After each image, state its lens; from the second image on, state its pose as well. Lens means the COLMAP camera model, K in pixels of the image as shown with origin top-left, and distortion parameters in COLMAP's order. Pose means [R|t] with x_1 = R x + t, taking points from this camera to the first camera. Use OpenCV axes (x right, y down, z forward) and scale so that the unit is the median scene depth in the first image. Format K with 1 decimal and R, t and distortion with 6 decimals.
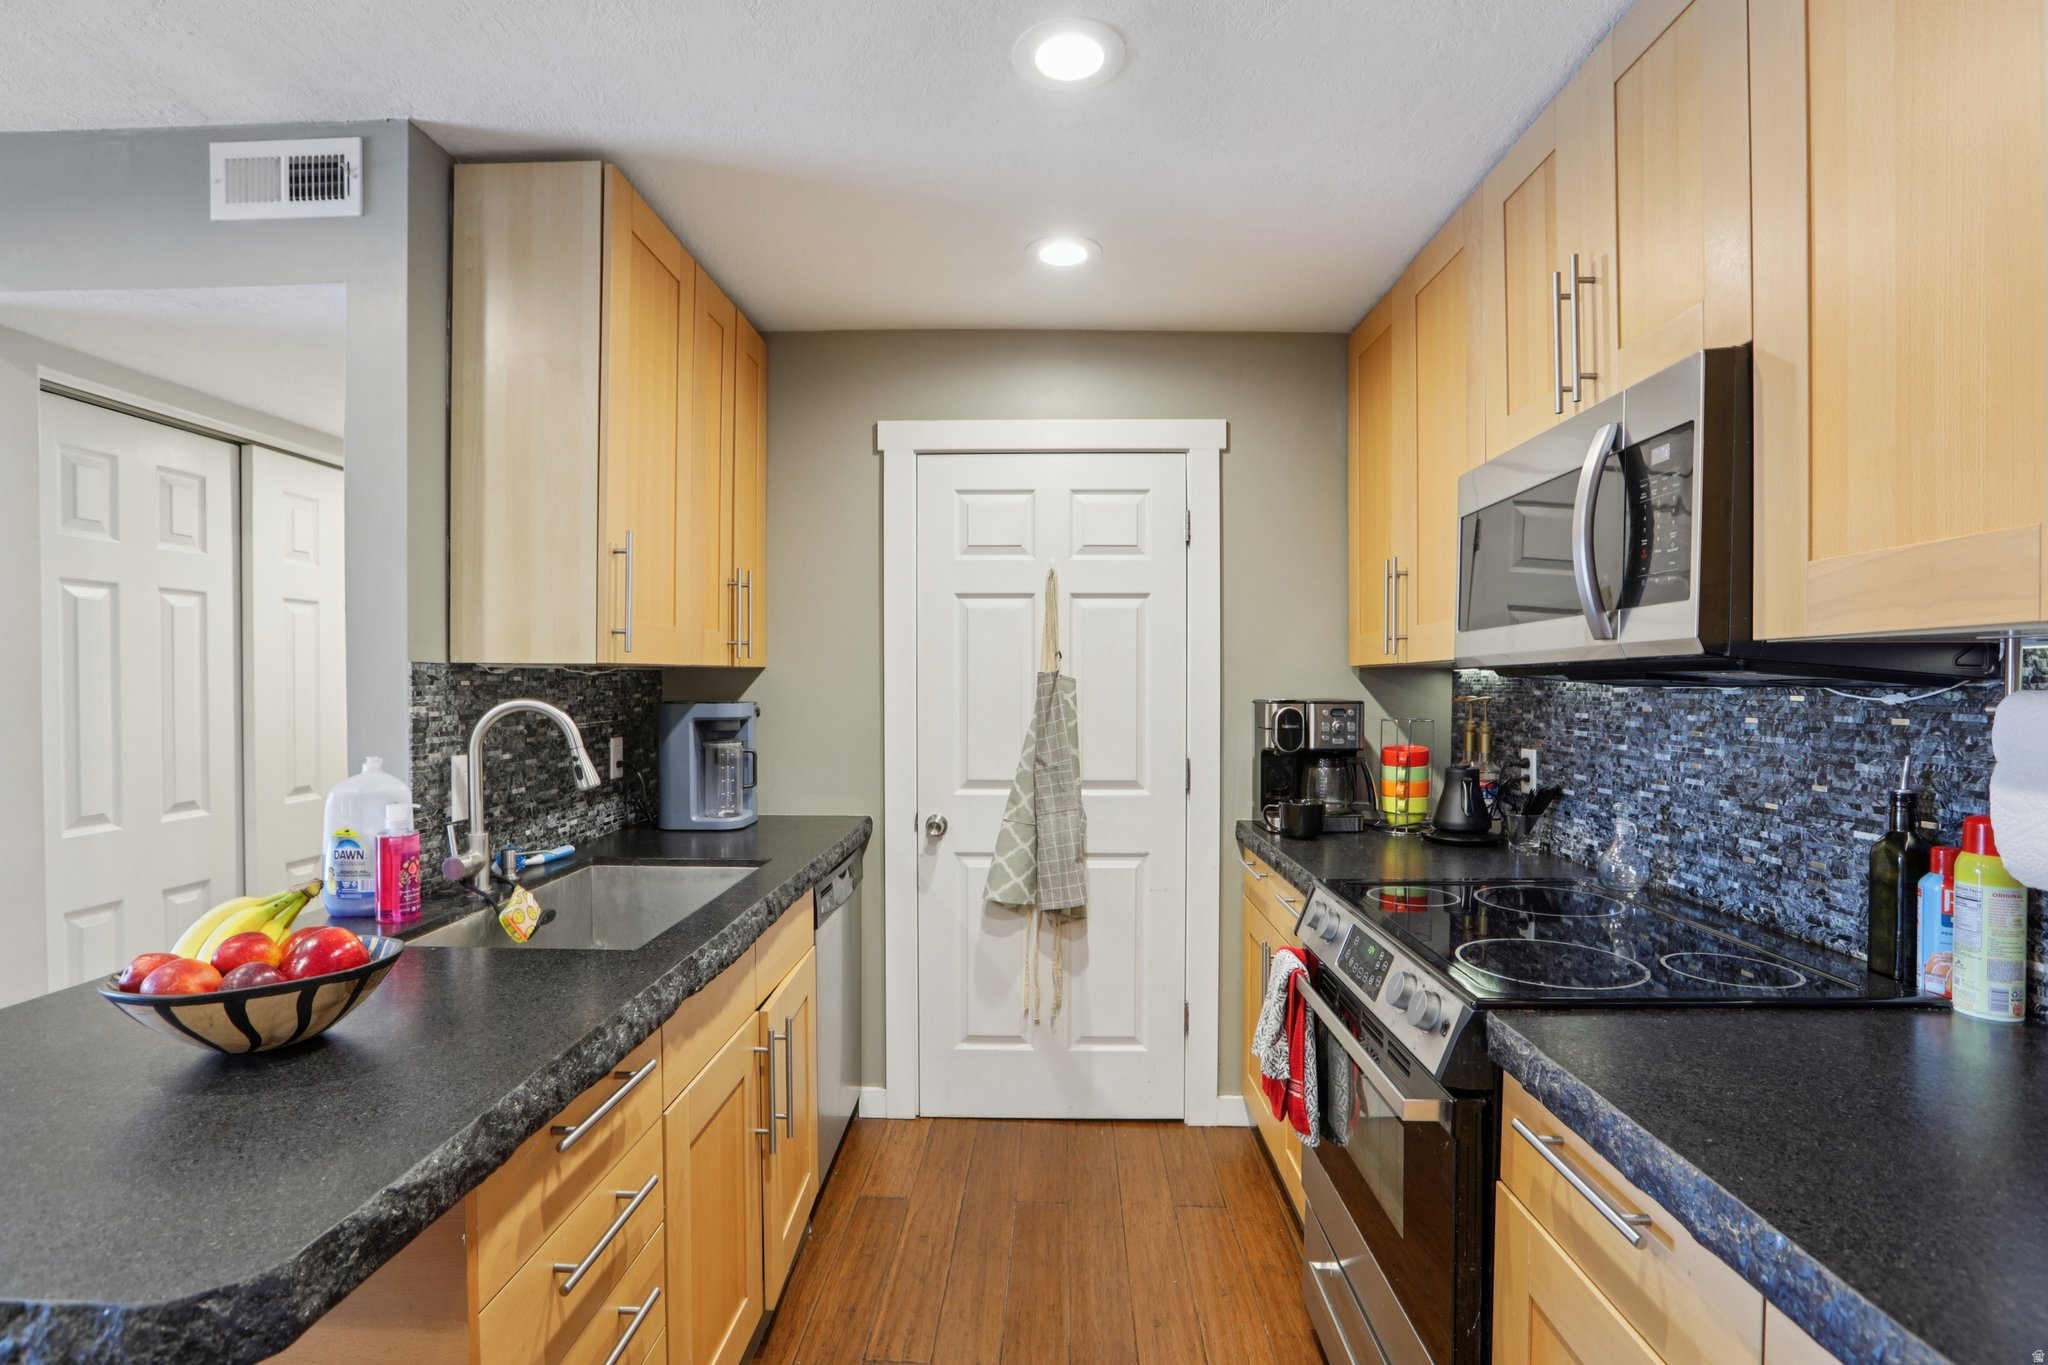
lens RADIAL K [[978.3, 0, 1024.0], [0, 978.3, 682.5], [0, 0, 1]] dist [-0.048348, 0.024074]
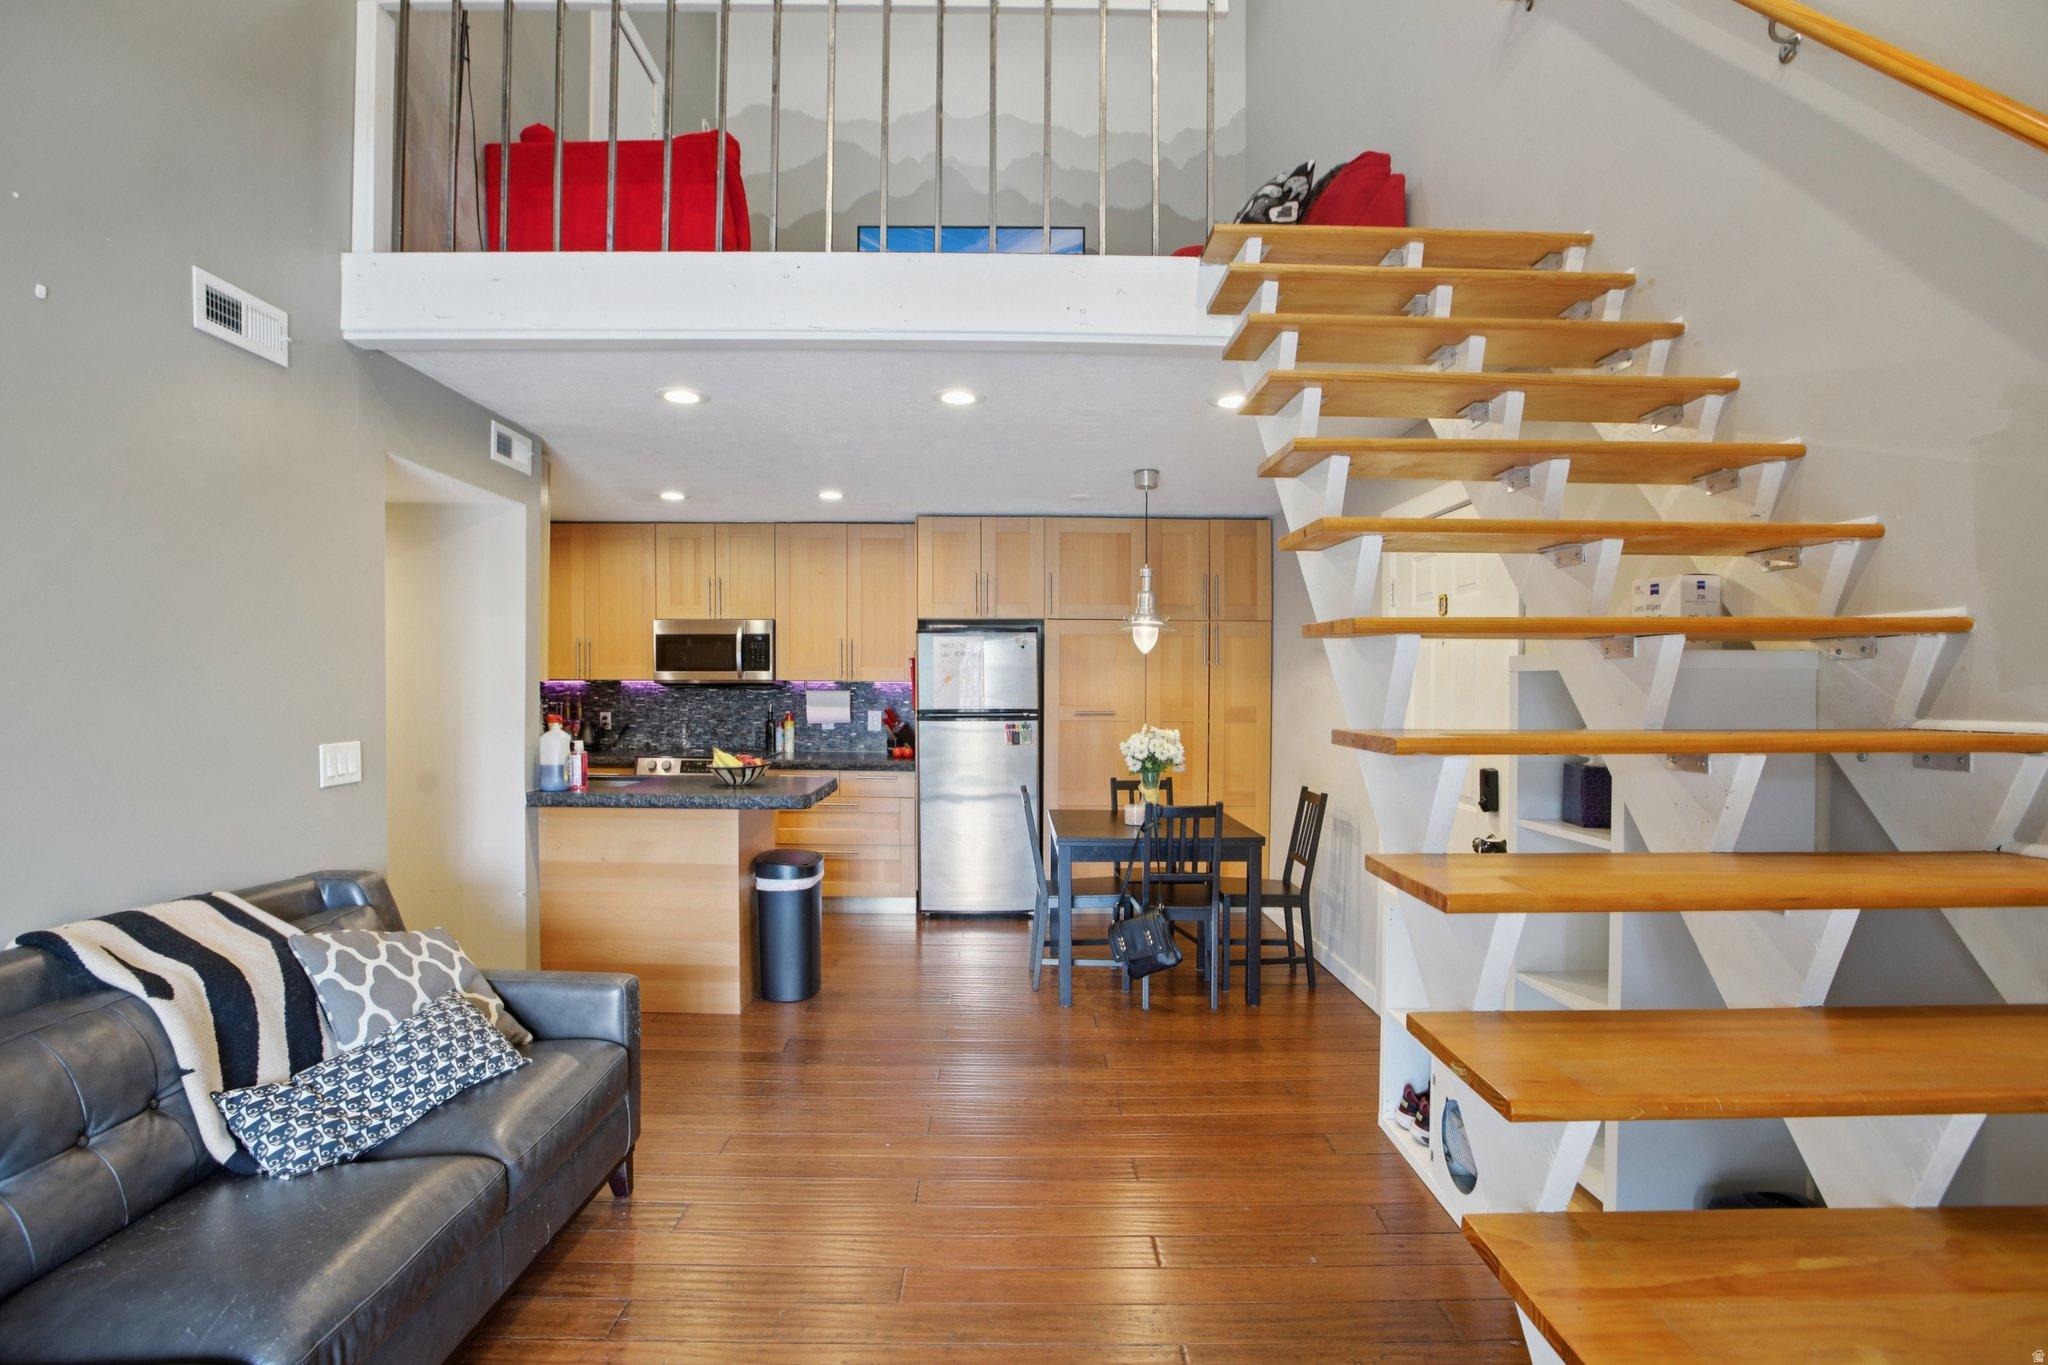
lens RADIAL K [[998.3, 0, 998.4], [0, 998.3, 697.8], [0, 0, 1]] dist [-0.061810, 0.029026]
pose [[-0.027081, -0.013859, 0.999537, -2.529405], [-0.008791, 0.999869, 0.013626, -0.019594], [-0.999595, -0.008418, -0.027199, -0.001396]]
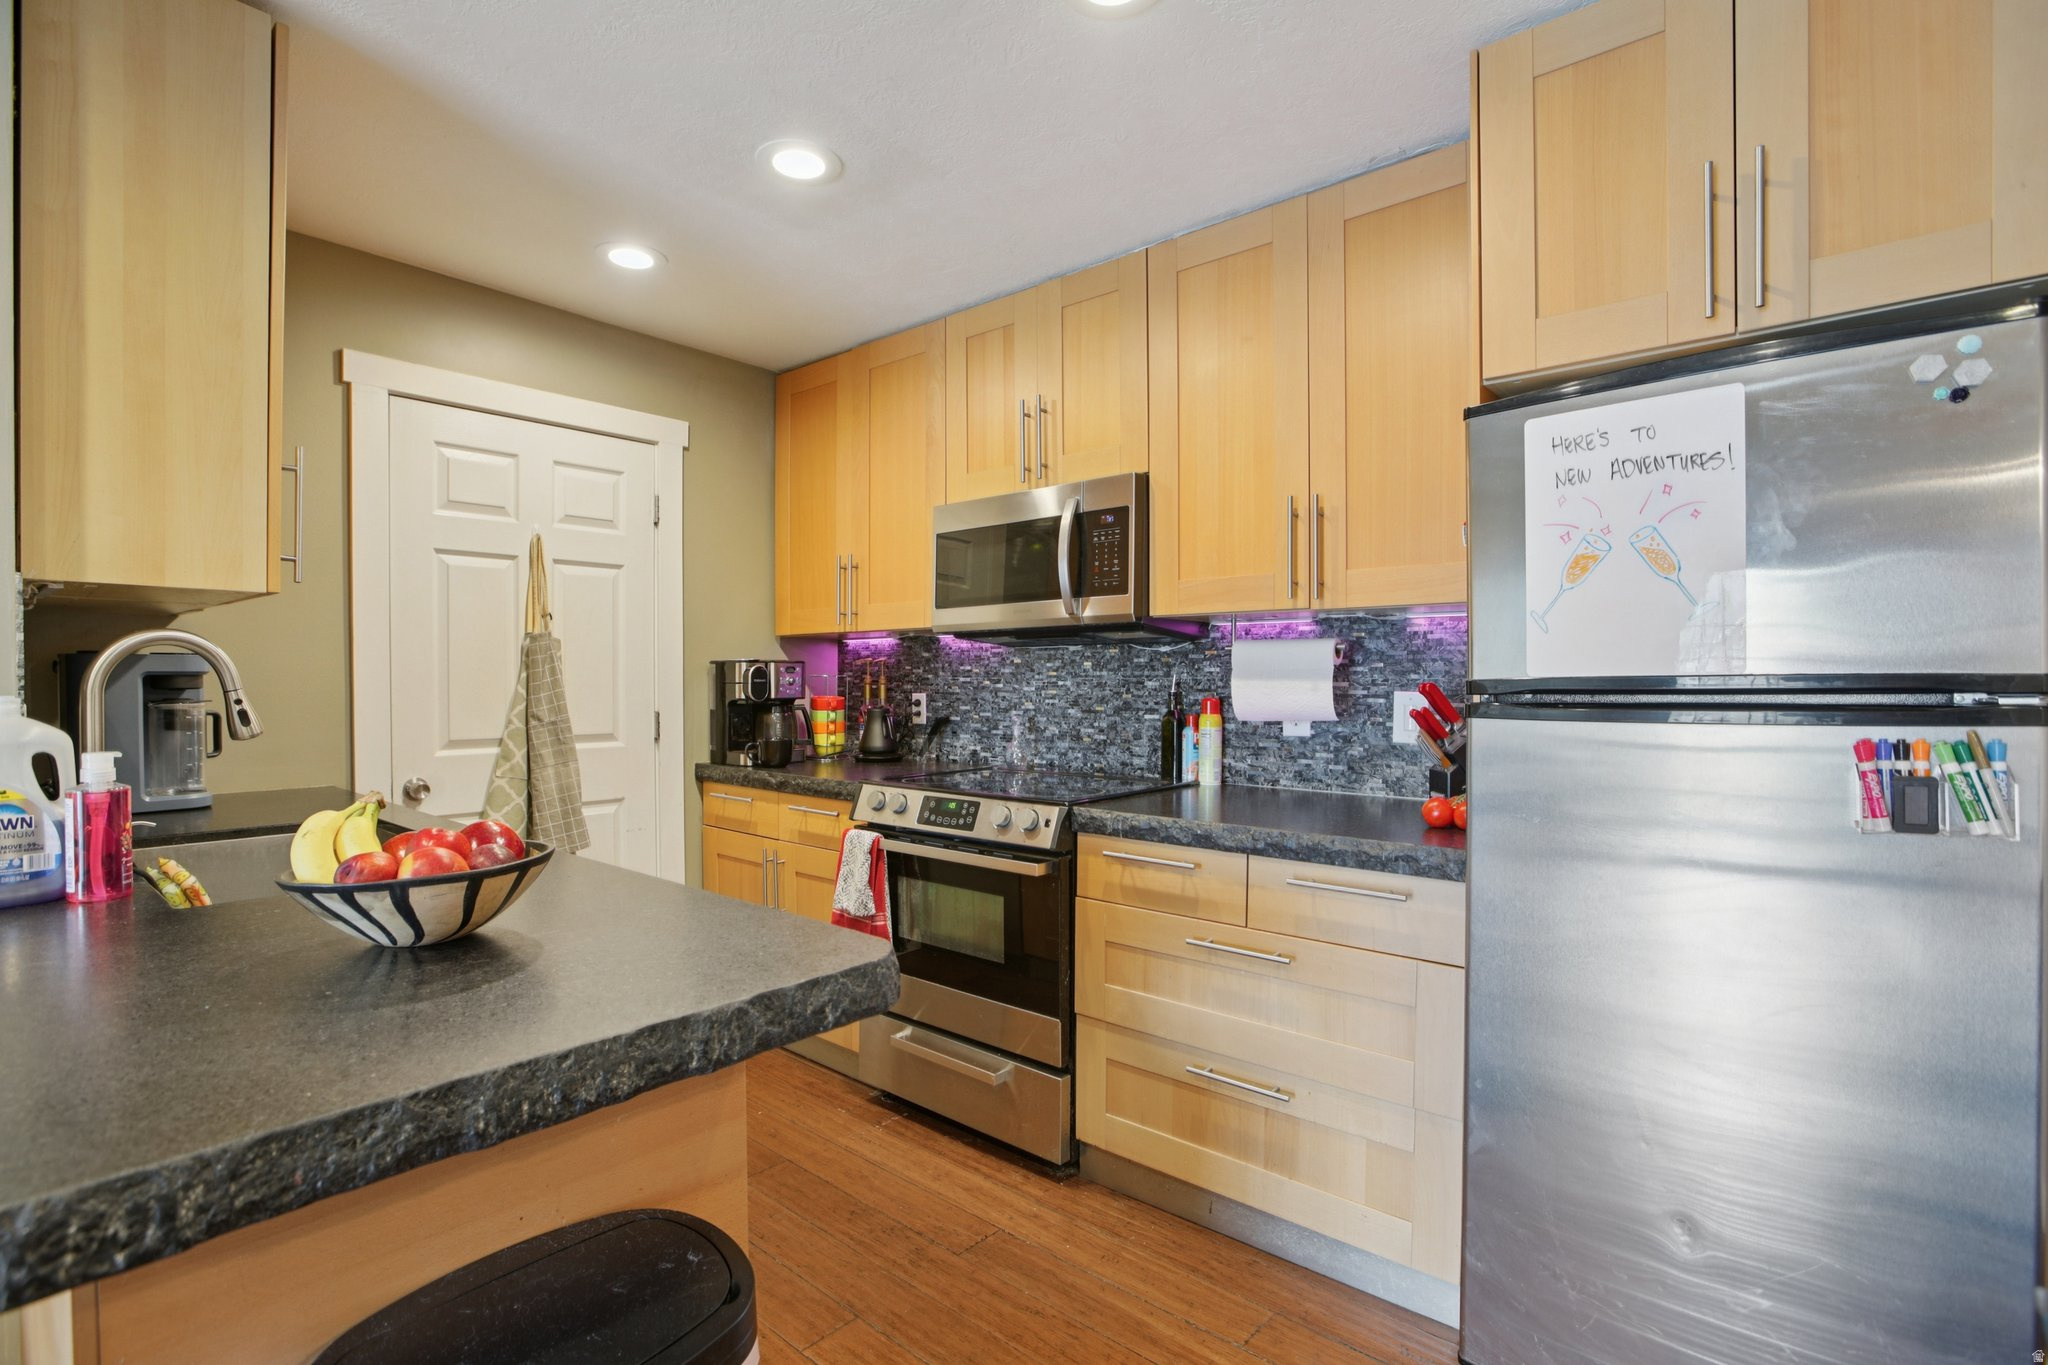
lens RADIAL K [[974.1, 0, 1019.8], [0, 974.1, 672.3], [0, 0, 1]] dist [-0.022439, 0.001707]
pose [[0.636871, 0.002800, 0.770966, -0.598661], [0.000953, 0.999990, -0.004419, 0.049871], [-0.770970, 0.003550, 0.636861, -0.071894]]
